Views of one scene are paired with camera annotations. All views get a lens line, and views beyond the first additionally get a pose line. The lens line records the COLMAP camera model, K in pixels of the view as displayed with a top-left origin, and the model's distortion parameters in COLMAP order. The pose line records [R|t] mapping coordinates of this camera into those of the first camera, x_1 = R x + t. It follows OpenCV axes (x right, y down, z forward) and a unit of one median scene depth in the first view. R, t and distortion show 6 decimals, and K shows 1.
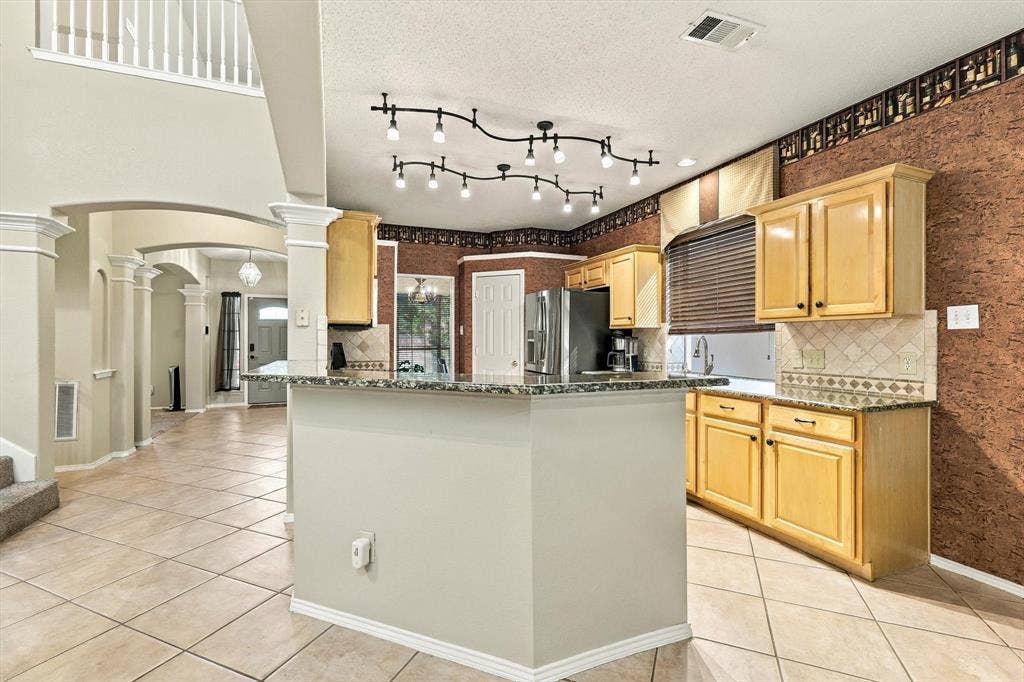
lens RADIAL K [[442.3, 0, 514.8], [0, 442.3, 344.7], [0, 0, 1]] dist [0.001680, 0.000078]
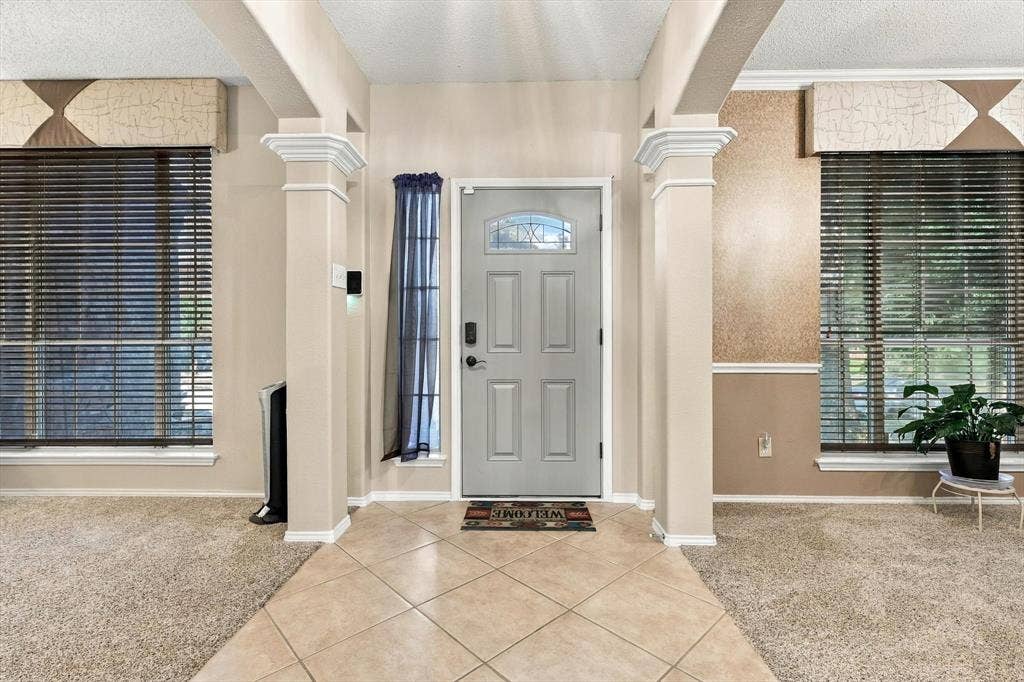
lens RADIAL K [[442.3, 0, 513.0], [0, 442.3, 340.5], [0, 0, 1]] dist [0.001680, 0.000078]
pose [[0.912848, -0.001652, -0.408296, -0.429370], [0.001020, 0.999998, -0.001765, 0.012350], [0.408298, 0.001195, 0.912848, 0.710207]]
